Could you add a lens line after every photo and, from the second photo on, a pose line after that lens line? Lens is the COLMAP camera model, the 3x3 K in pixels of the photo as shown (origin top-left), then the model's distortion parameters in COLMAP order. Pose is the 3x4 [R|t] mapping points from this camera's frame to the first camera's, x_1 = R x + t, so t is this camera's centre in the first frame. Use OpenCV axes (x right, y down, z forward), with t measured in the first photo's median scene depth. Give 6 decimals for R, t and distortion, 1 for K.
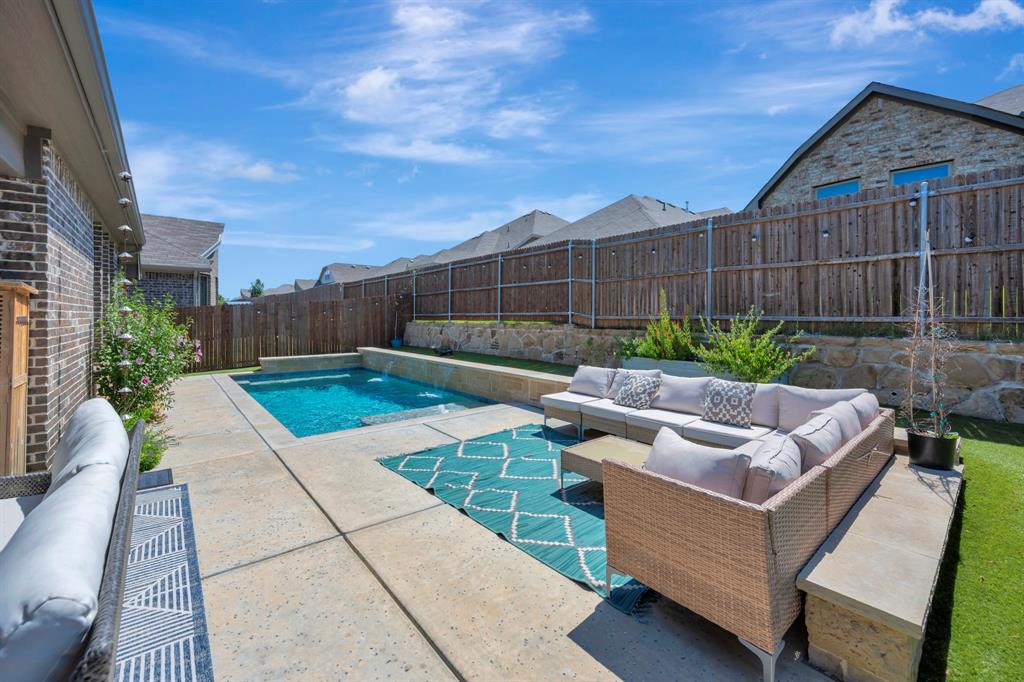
lens RADIAL K [[409.3, 0, 501.2], [0, 409.3, 317.3], [0, 0, 1]] dist [-0.000382, 0.000047]
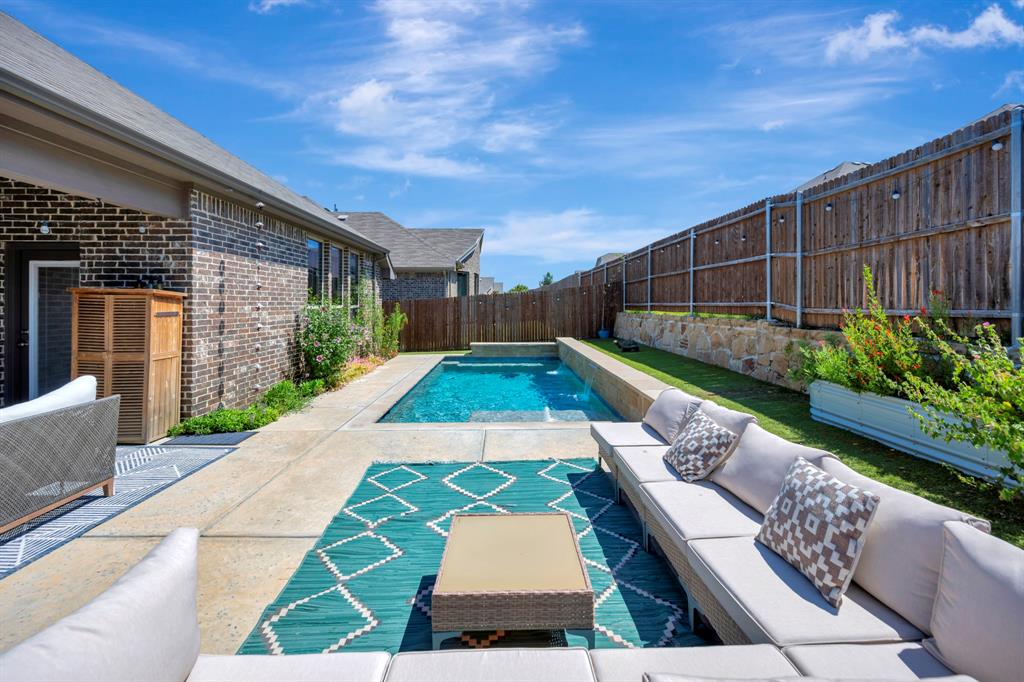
lens RADIAL K [[406.6, 0, 513.6], [0, 406.6, 301.6], [0, 0, 1]] dist [-0.000873, -0.000004]
pose [[0.795503, -0.005278, -0.605927, 0.267143], [0.000959, 0.999972, -0.007452, -0.010169], [0.605949, 0.005347, 0.795485, 0.219982]]
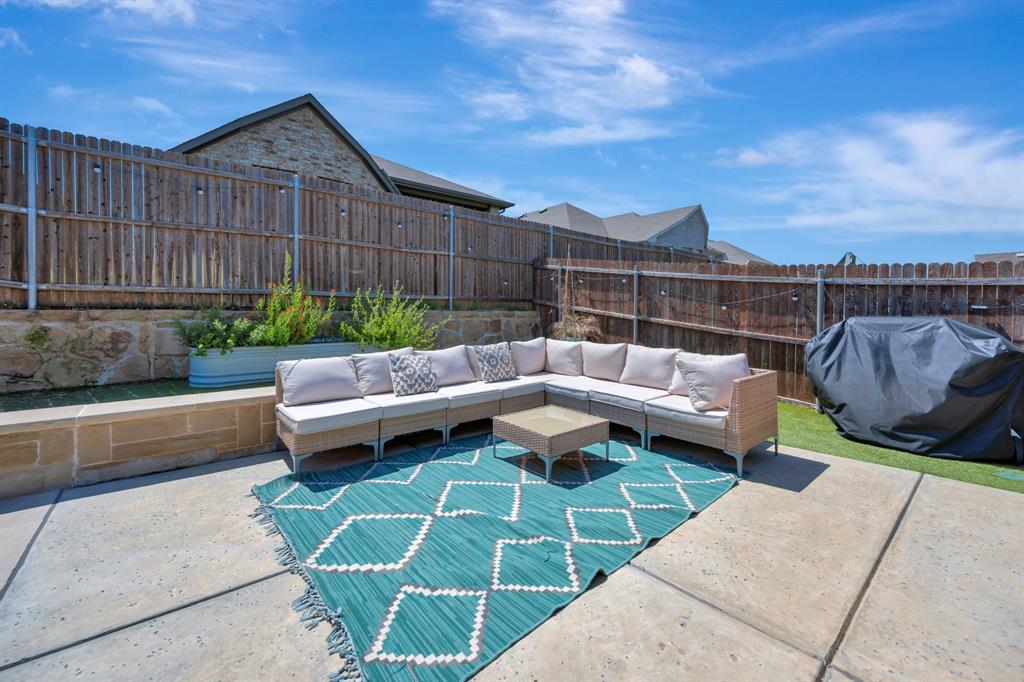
lens RADIAL K [[418.4, 0, 516.7], [0, 418.4, 317.4], [0, 0, 1]] dist [-0.000710, -0.000019]
pose [[-0.017348, -0.019357, 0.999662, -0.291960], [-0.001555, 0.999812, 0.019333, 0.027658], [-0.999848, -0.001219, -0.017375, 0.455338]]
